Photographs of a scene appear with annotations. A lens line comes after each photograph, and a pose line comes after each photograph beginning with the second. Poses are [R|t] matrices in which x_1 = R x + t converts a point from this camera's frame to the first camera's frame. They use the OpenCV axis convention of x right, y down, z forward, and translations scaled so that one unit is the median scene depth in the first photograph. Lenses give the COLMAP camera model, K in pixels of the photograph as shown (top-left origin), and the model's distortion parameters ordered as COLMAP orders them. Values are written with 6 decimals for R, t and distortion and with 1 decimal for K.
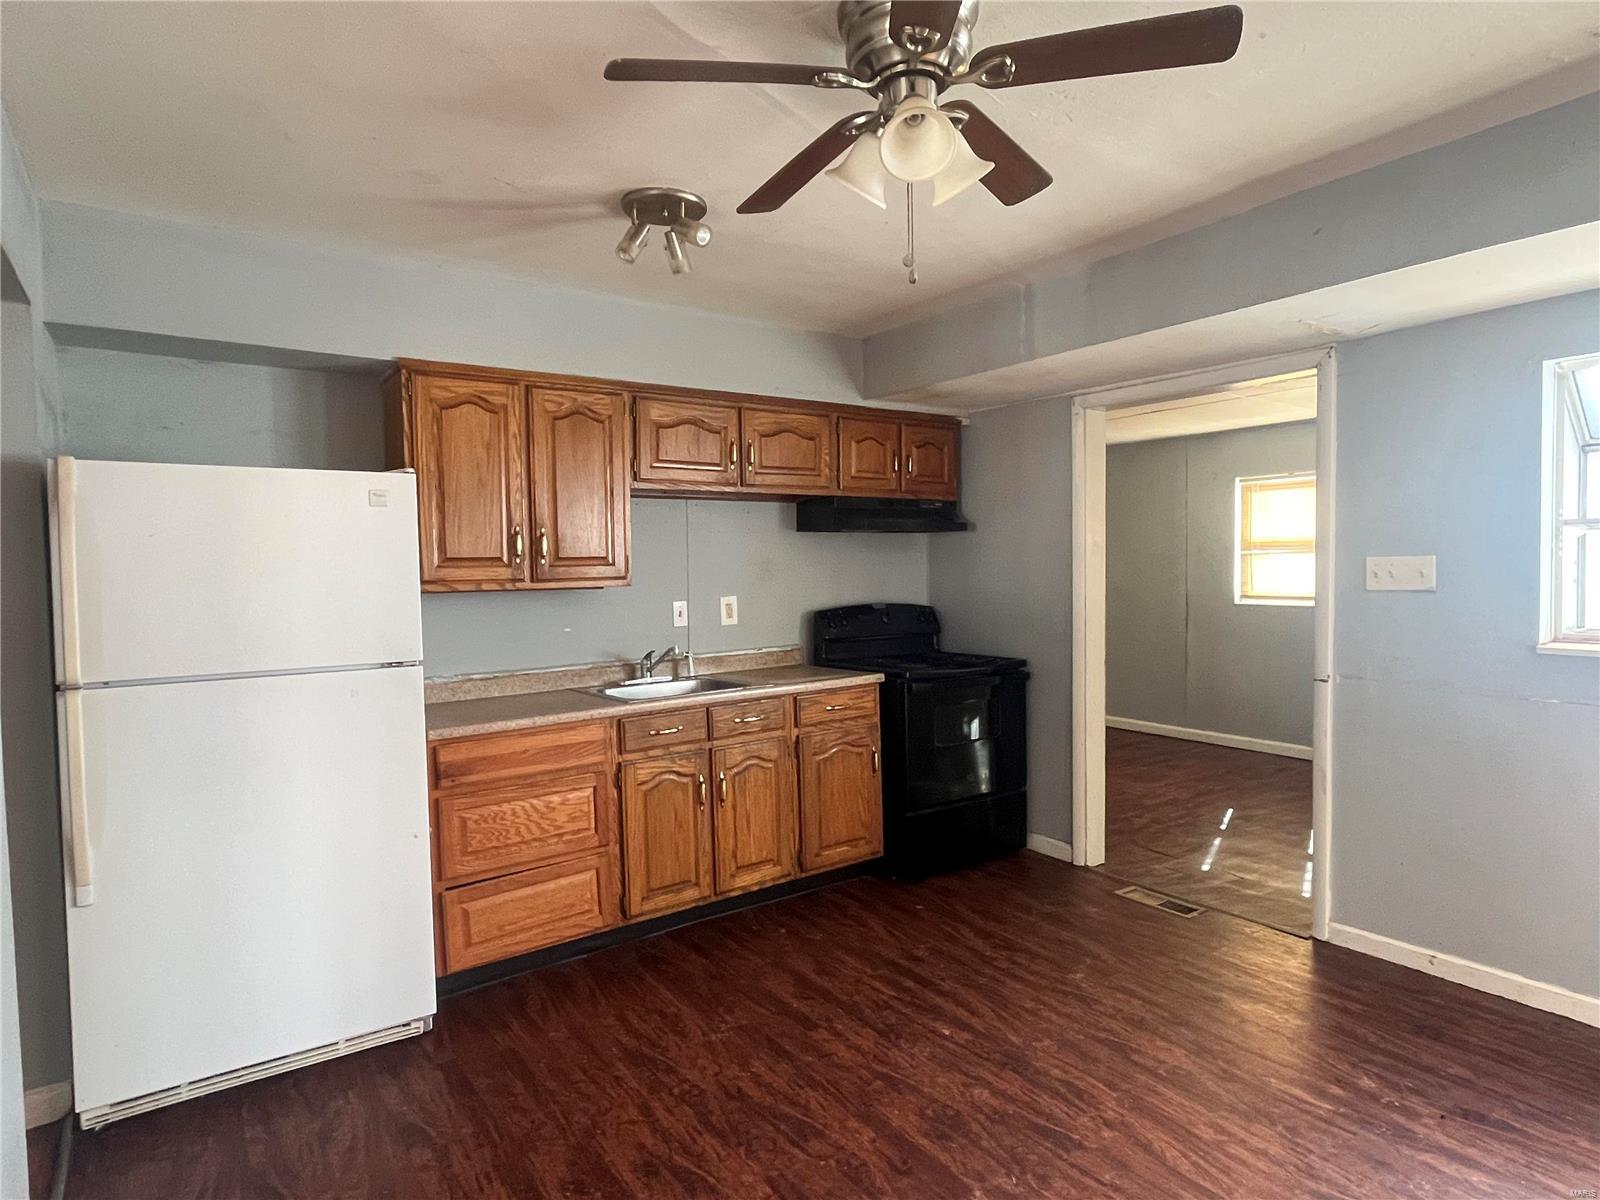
lens RADIAL K [[905.5, 0, 794.8], [0, 905.5, 599.4], [0, 0, 1]] dist [-0.005242, -0.001284]
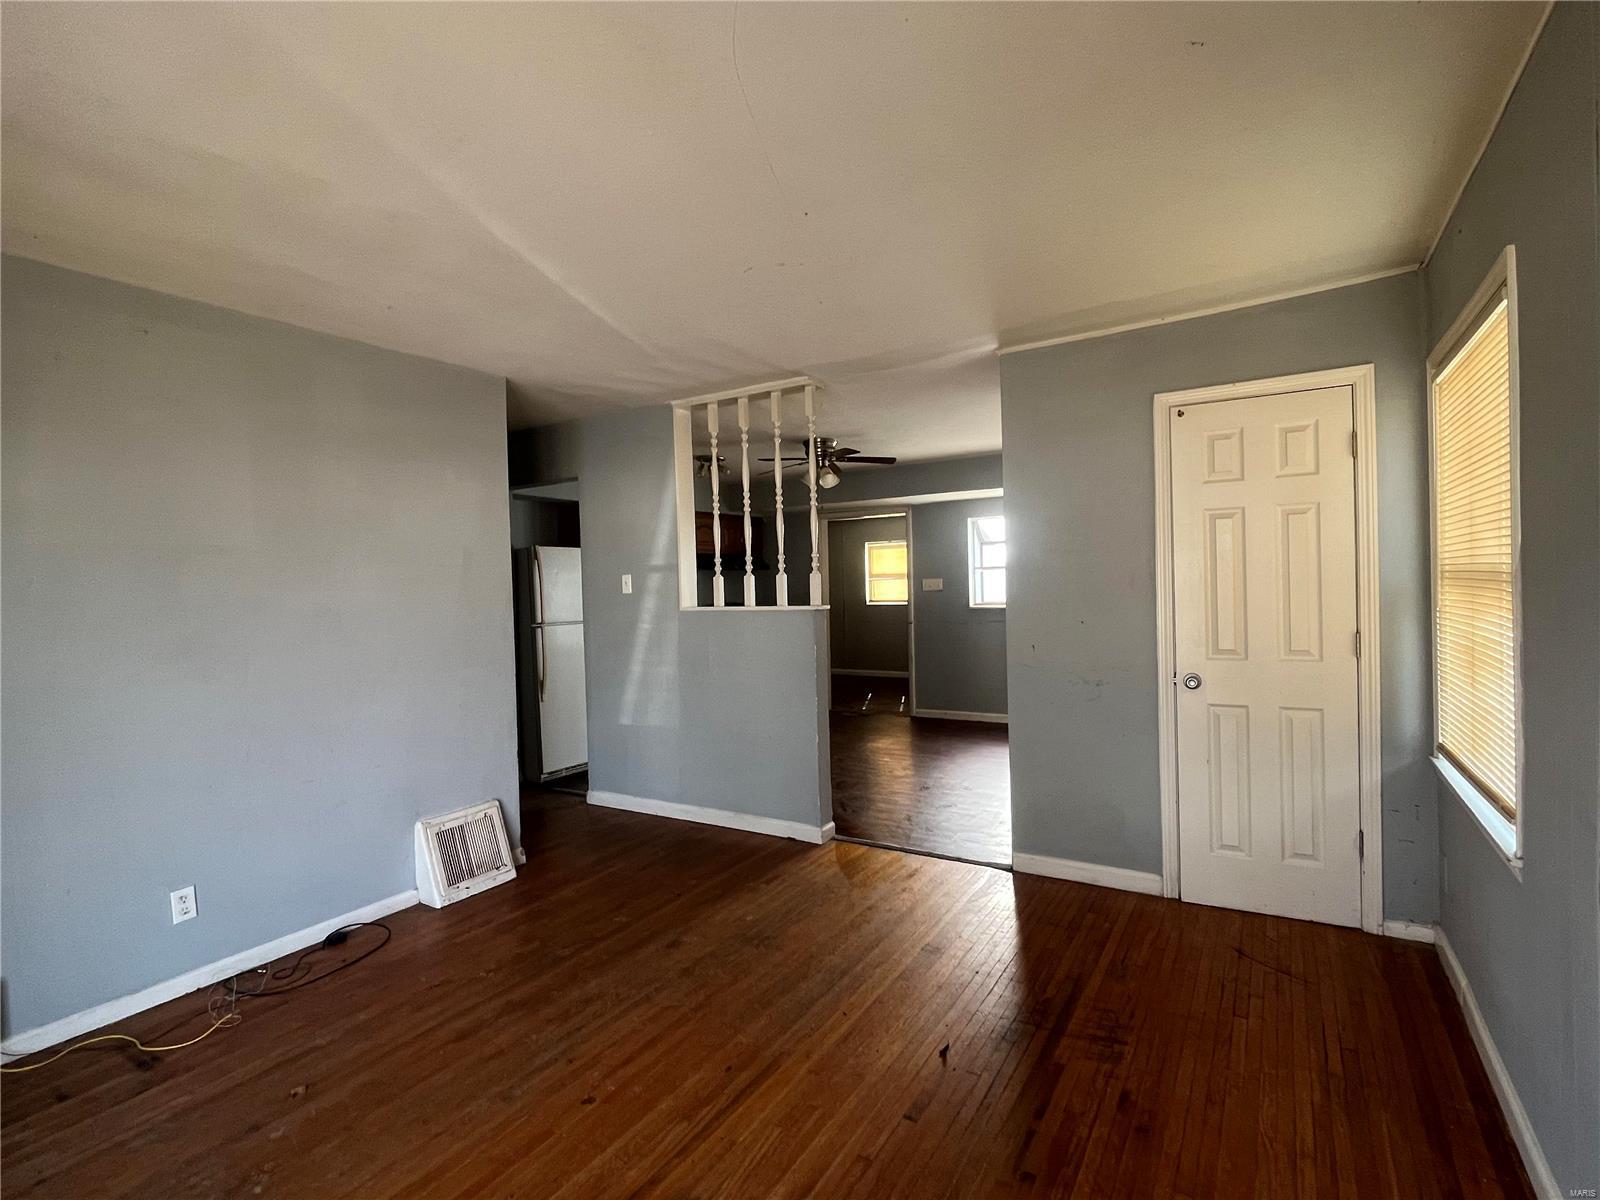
lens RADIAL K [[747.4, 0, 799.8], [0, 747.4, 599.3], [0, 0, 1]] dist [-0.000547, -0.000007]
pose [[0.928056, -0.016024, 0.372097, -0.634176], [0.026016, 0.999423, -0.021847, 0.058968], [-0.371532, 0.029955, 0.927937, -1.090455]]
